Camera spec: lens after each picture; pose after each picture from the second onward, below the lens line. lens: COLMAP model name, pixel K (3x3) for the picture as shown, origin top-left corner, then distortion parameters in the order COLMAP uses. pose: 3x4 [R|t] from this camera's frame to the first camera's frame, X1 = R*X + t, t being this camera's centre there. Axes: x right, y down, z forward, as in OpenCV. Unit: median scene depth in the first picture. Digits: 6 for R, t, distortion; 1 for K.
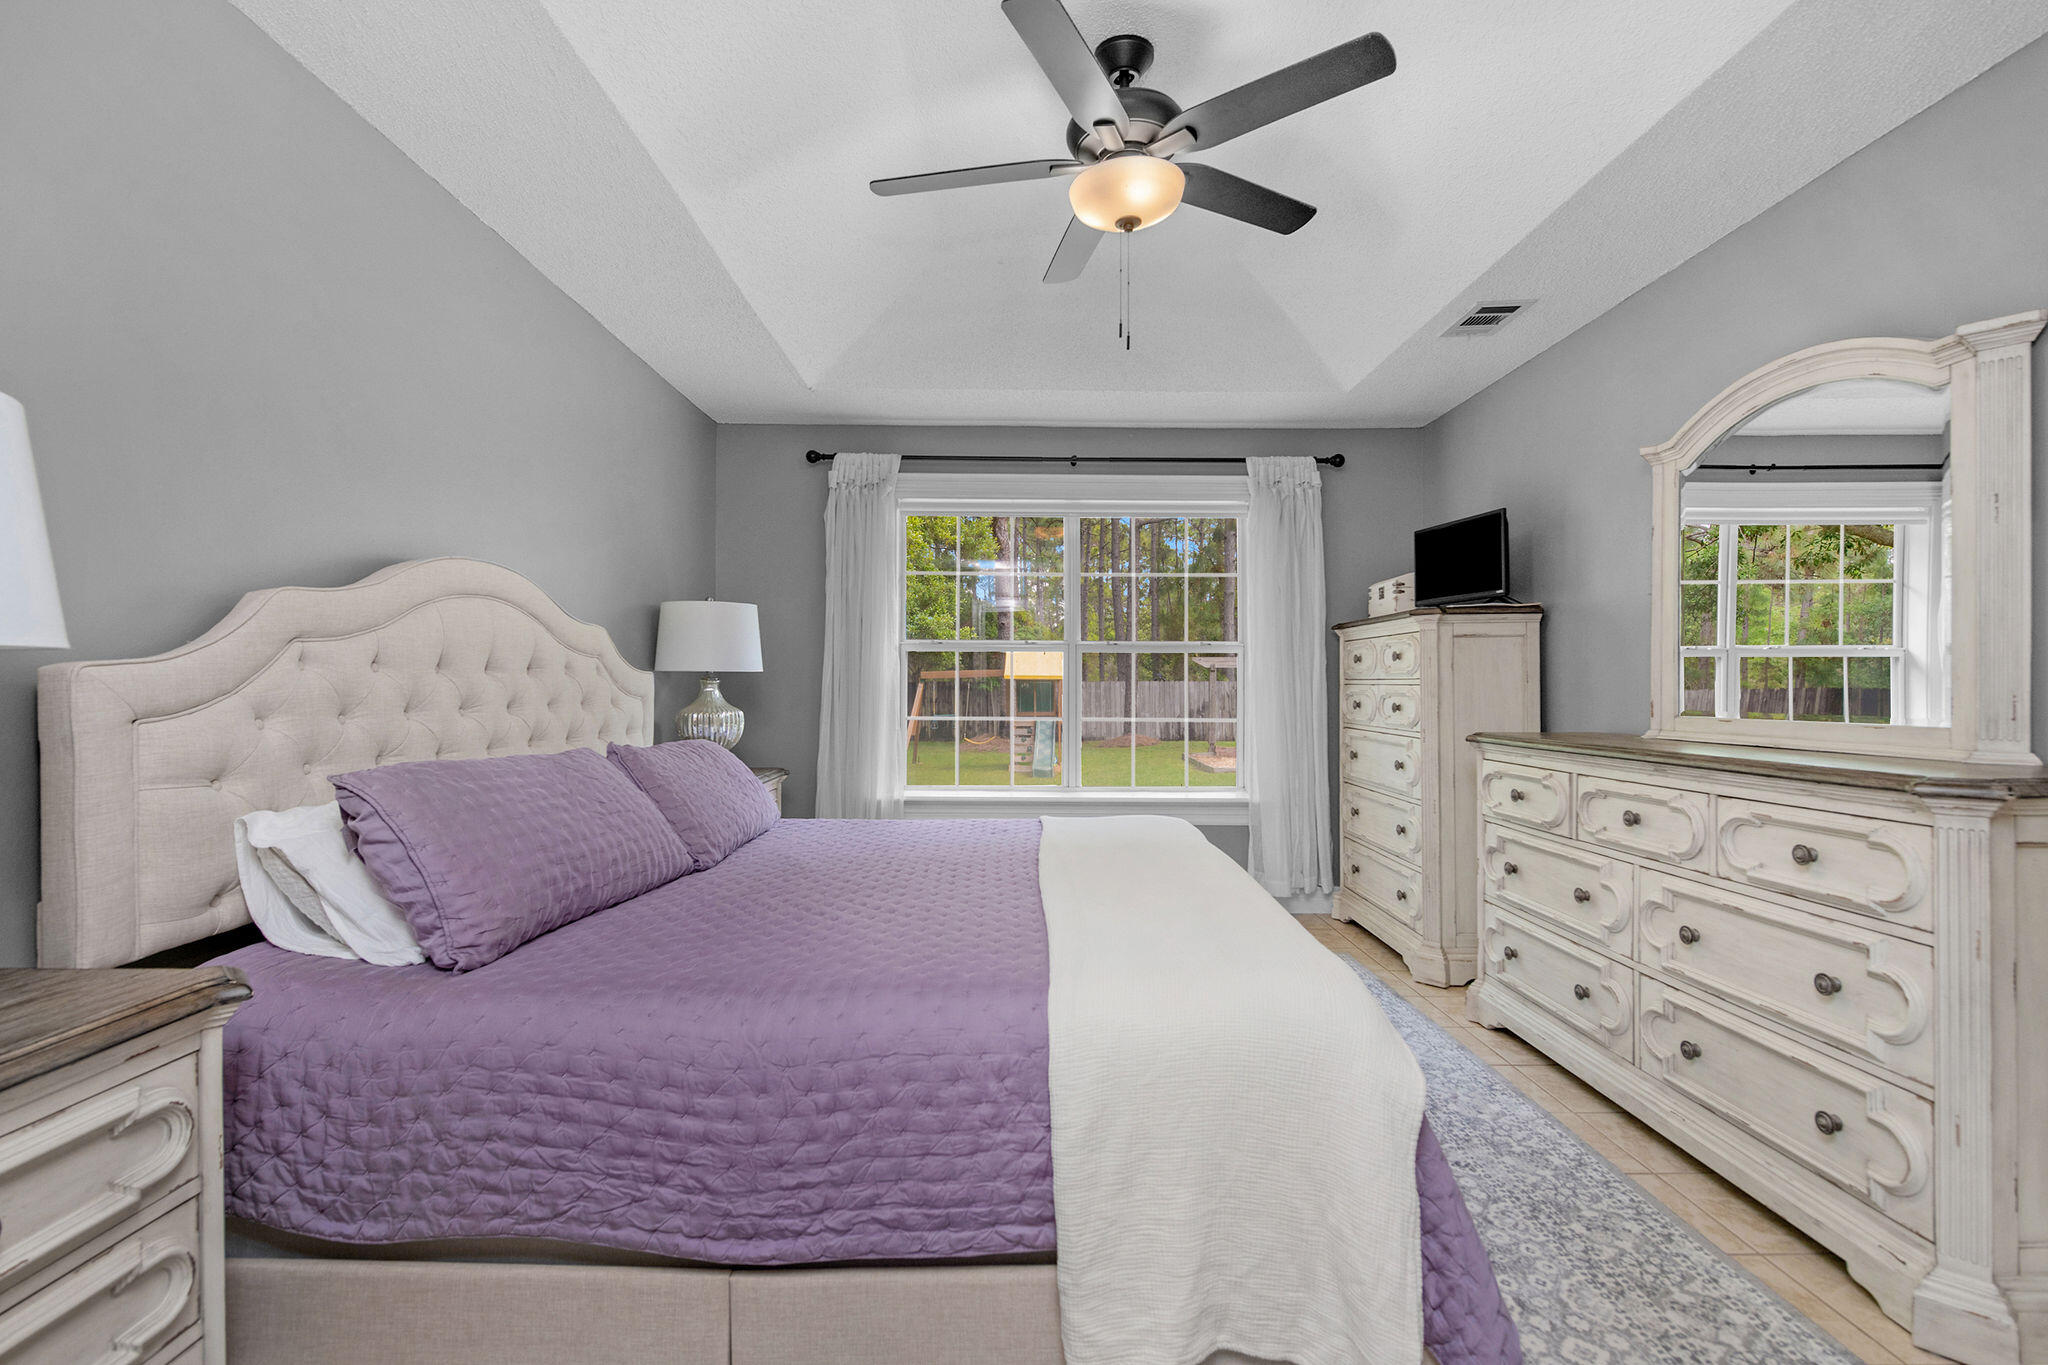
lens RADIAL K [[931.5, 0, 1002.2], [0, 931.5, 682.6], [0, 0, 1]] dist [-0.002098, -0.000731]
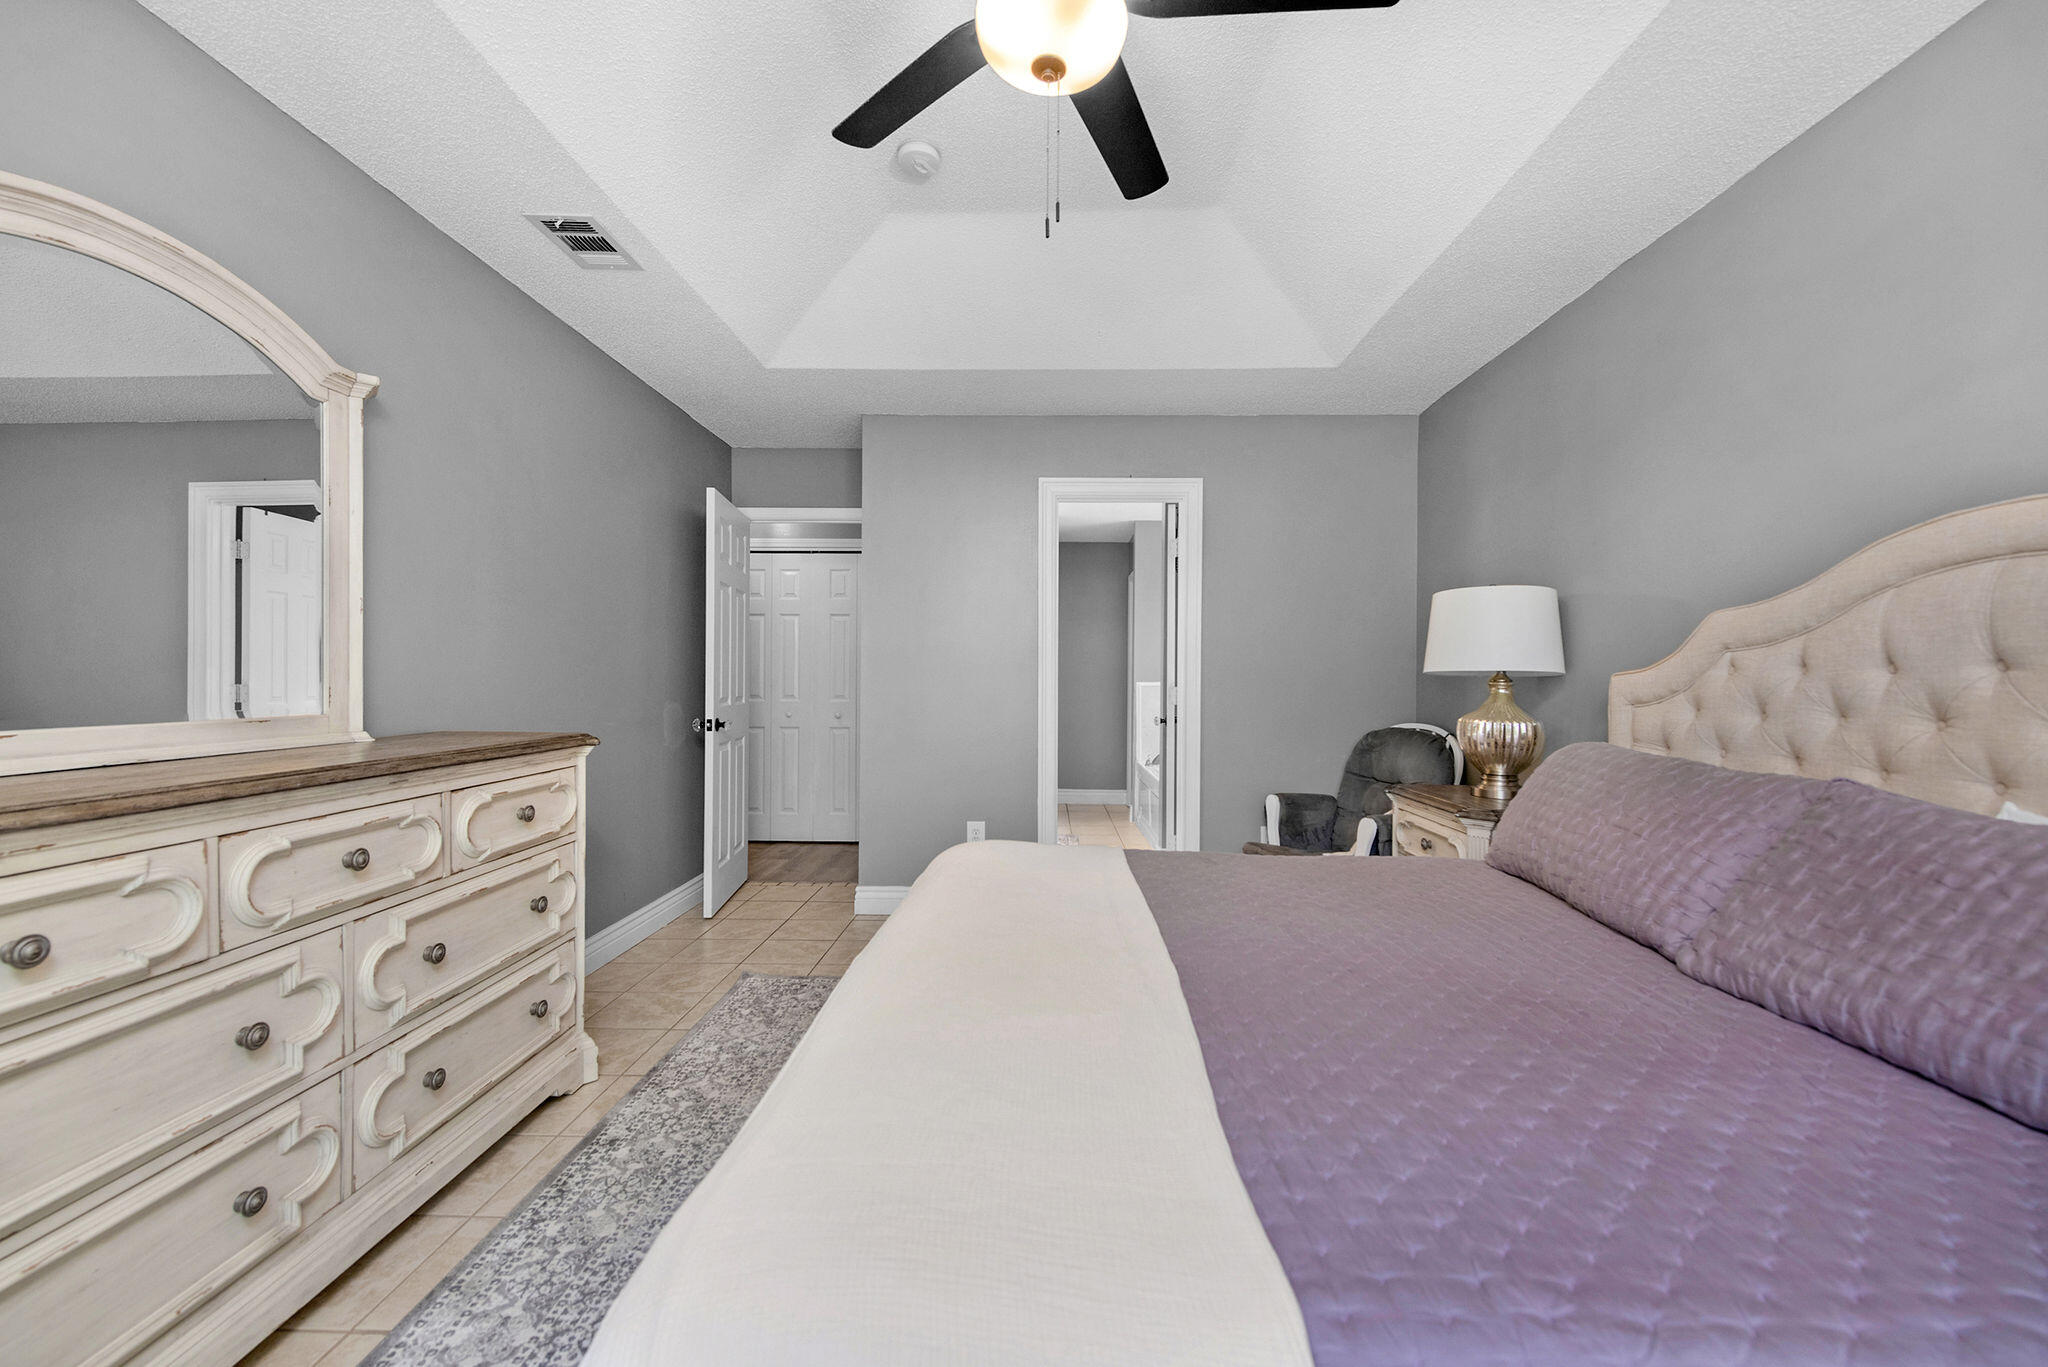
lens RADIAL K [[860.3, 0, 1027.8], [0, 860.3, 682.5], [0, 0, 1]] dist [-0.000435, -0.000549]
pose [[-0.999977, -0.006184, 0.002825, 0.144245], [-0.006181, 0.999980, 0.000922, 0.002388], [-0.002830, 0.000904, -0.999996, 1.662592]]
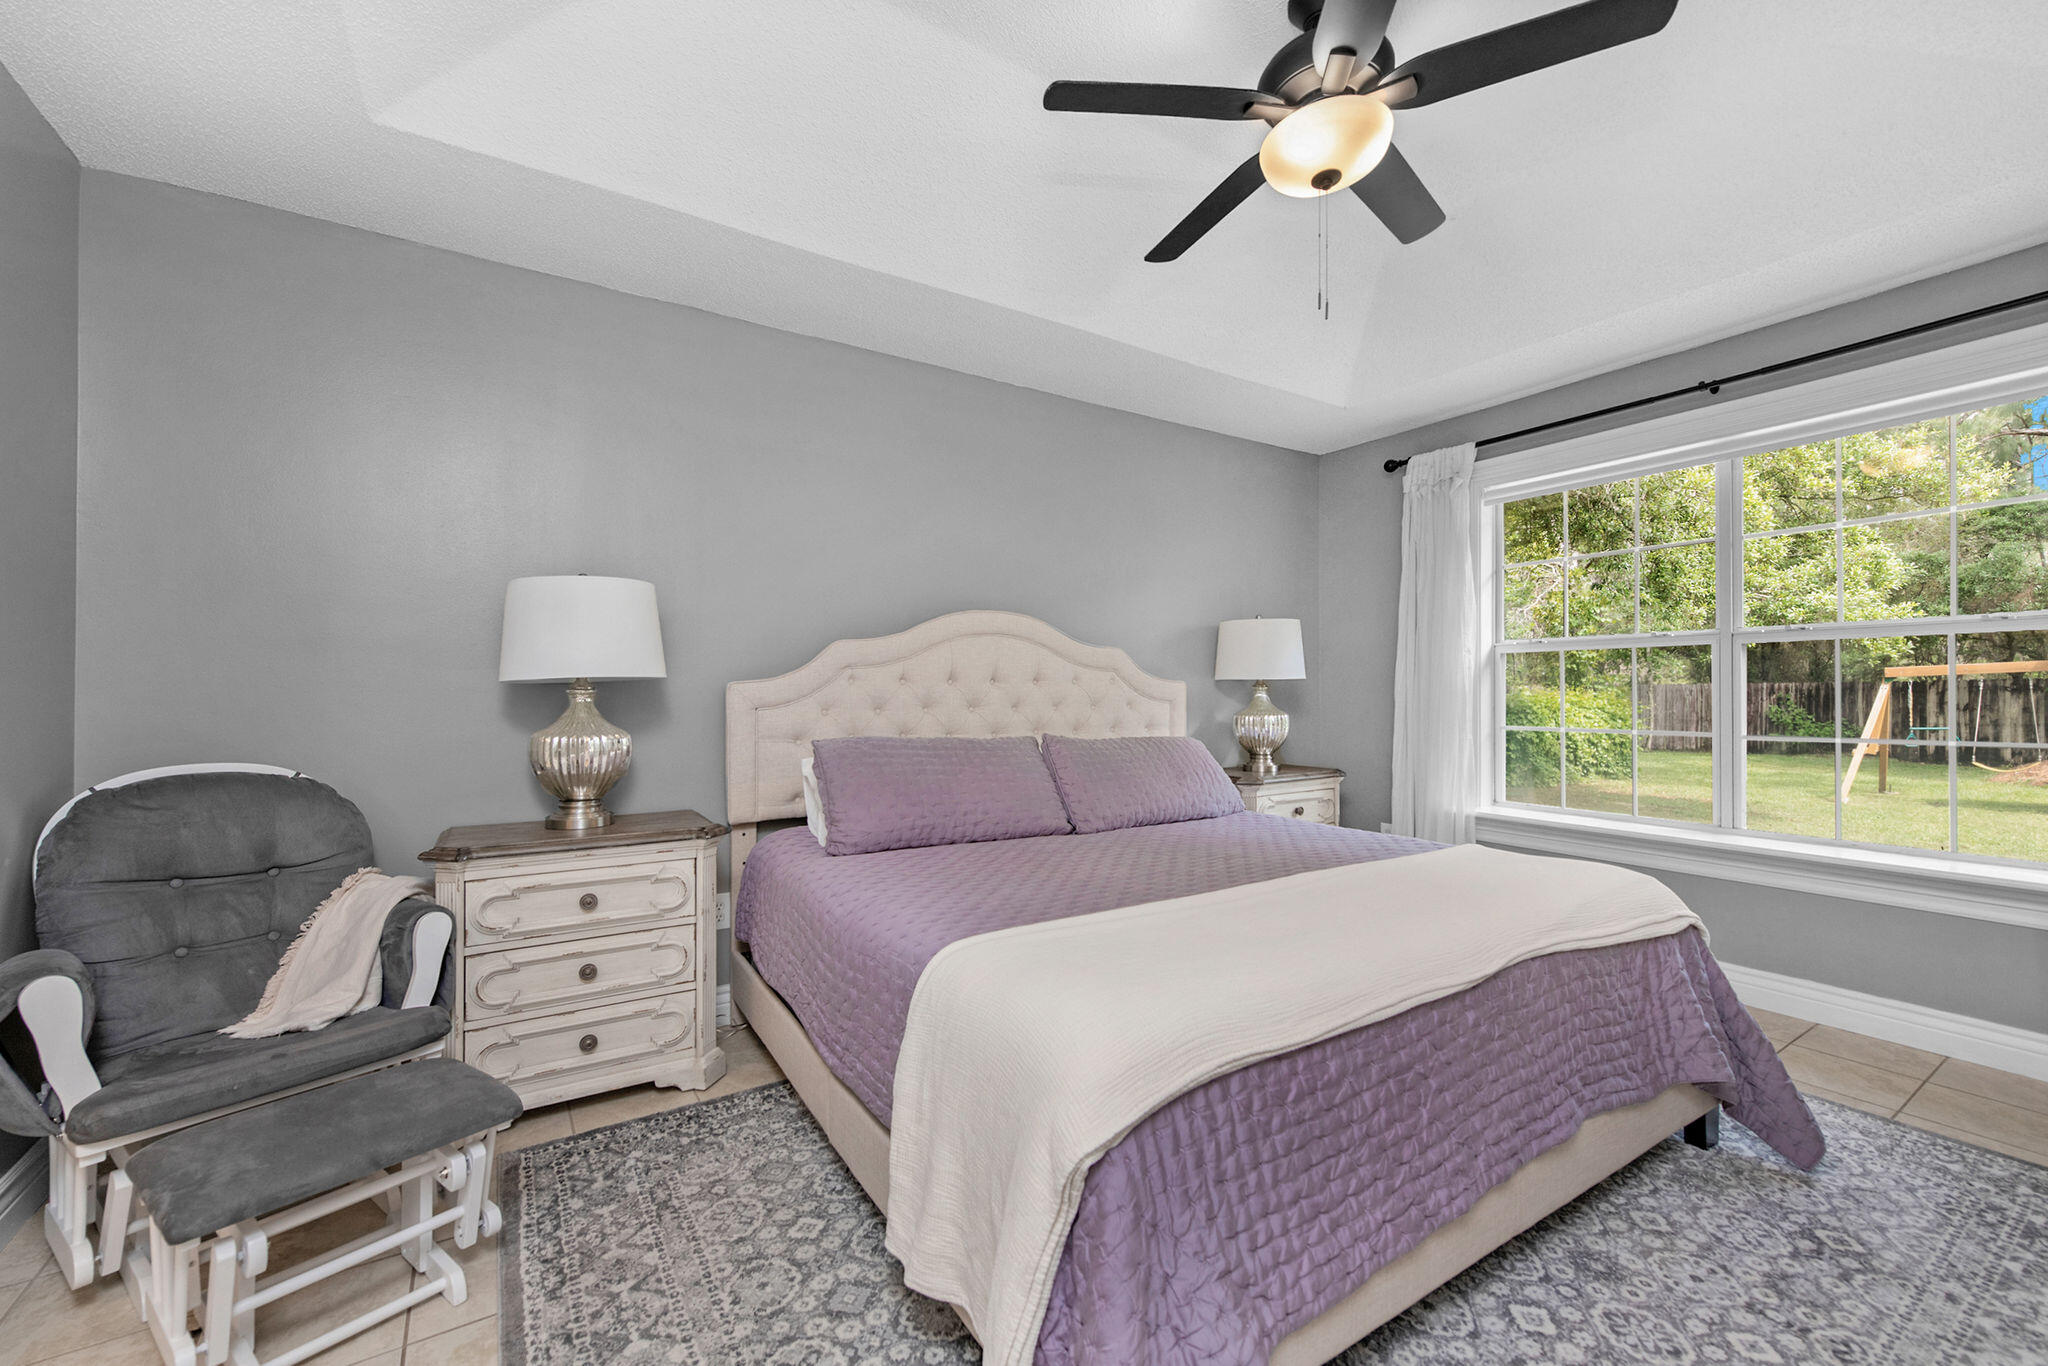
lens RADIAL K [[860.3, 0, 1027.8], [0, 860.3, 682.0], [0, 0, 1]] dist [-0.000435, -0.000549]
pose [[0.541638, -0.015589, -0.840467, 0.658960], [0.005225, 0.999871, -0.015179, 0.007959], [0.840596, 0.003830, 0.541650, 0.292538]]
